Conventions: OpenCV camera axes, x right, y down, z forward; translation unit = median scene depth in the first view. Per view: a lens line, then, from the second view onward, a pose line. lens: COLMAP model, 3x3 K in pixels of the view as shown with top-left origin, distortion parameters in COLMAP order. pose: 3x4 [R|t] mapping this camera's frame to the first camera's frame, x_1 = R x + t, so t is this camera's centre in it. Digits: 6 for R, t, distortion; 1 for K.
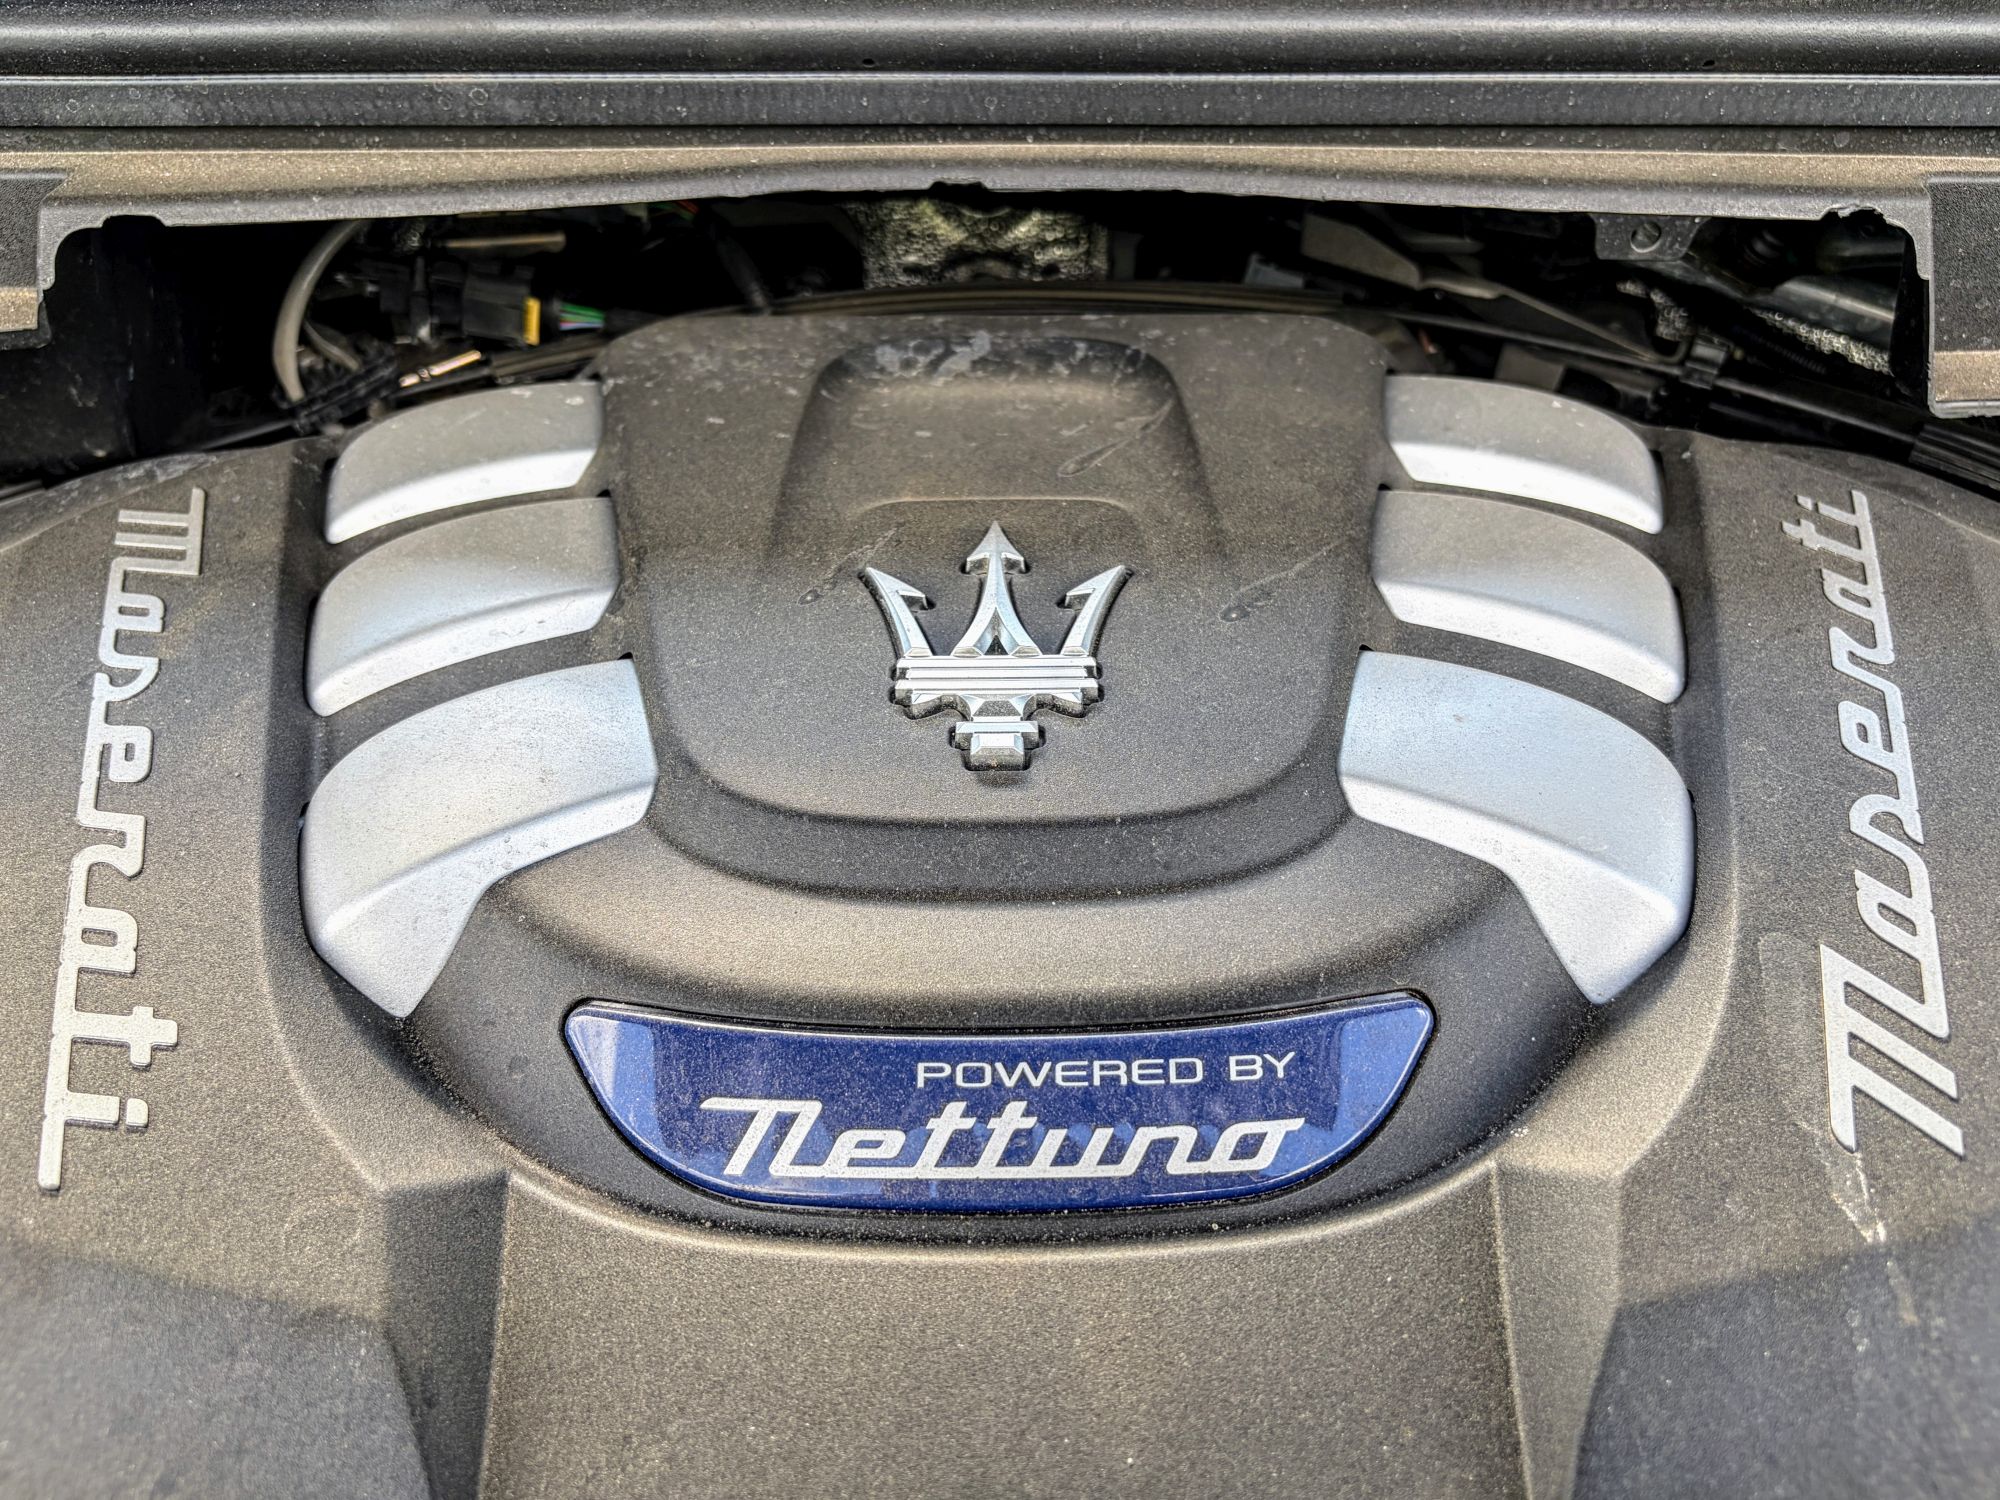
lens RADIAL K [[1519.0, 0, 1000.0], [0, 1519.0, 750.0], [0, 0, 1]] dist [-0.026997, -0.001990]
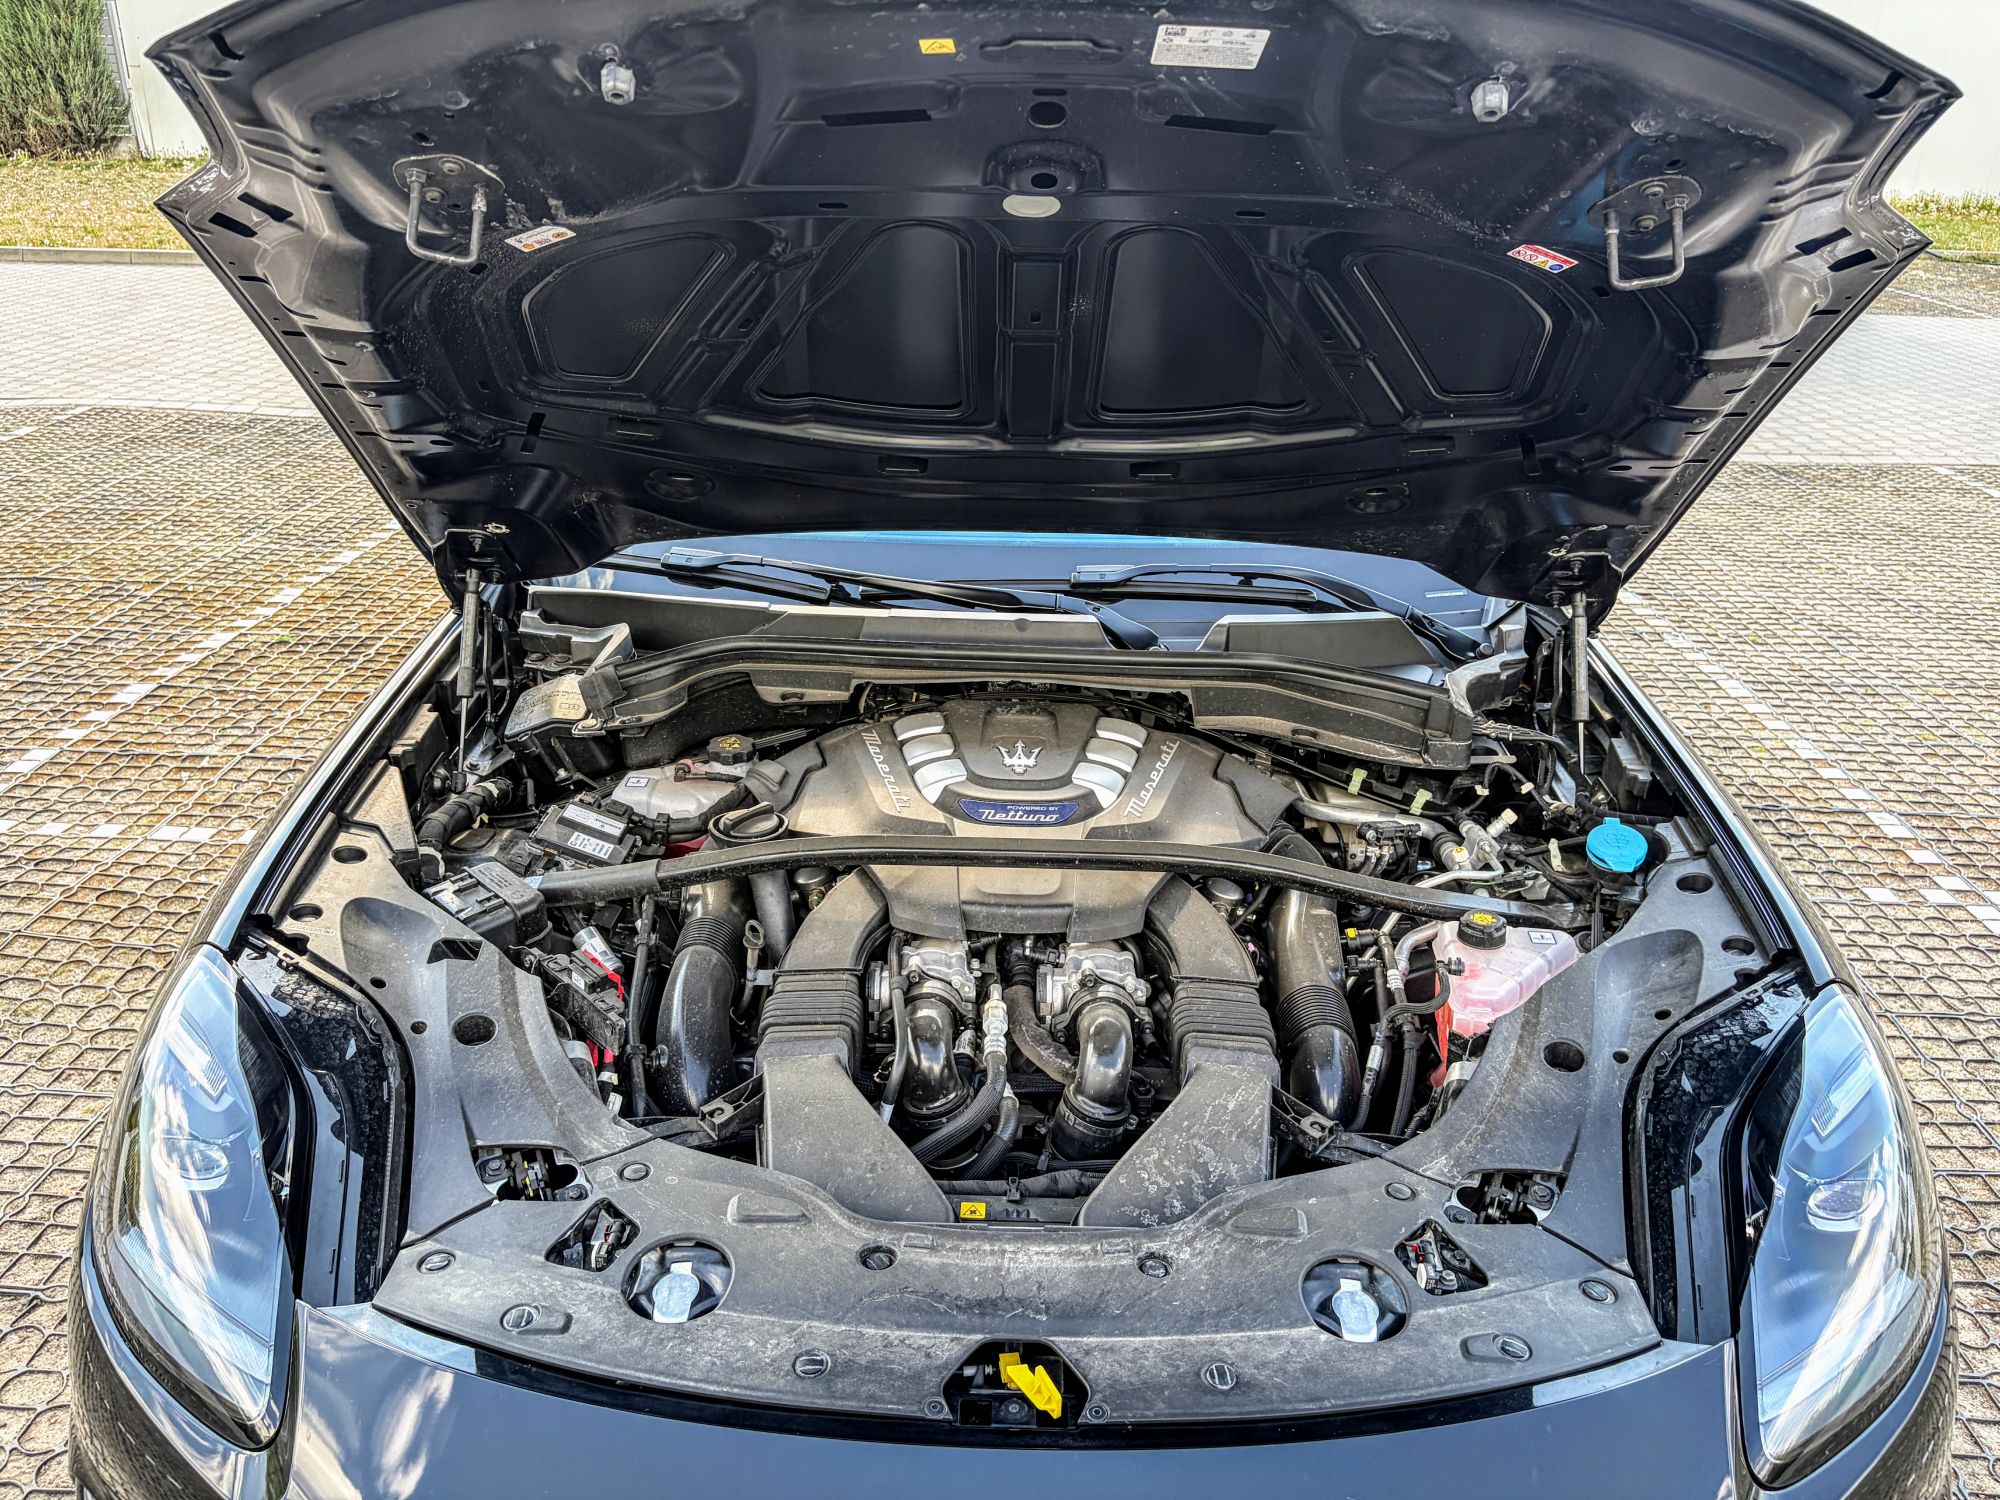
lens RADIAL K [[1519.0, 0, 1000.0], [0, 1519.0, 750.0], [0, 0, 1]] dist [-0.026997, -0.001990]
pose [[0.999227, 0.038324, -0.008764, -0.026318], [-0.039302, 0.979120, -0.199445, 1.008128], [0.000938, 0.199636, 0.979870, -4.501872]]
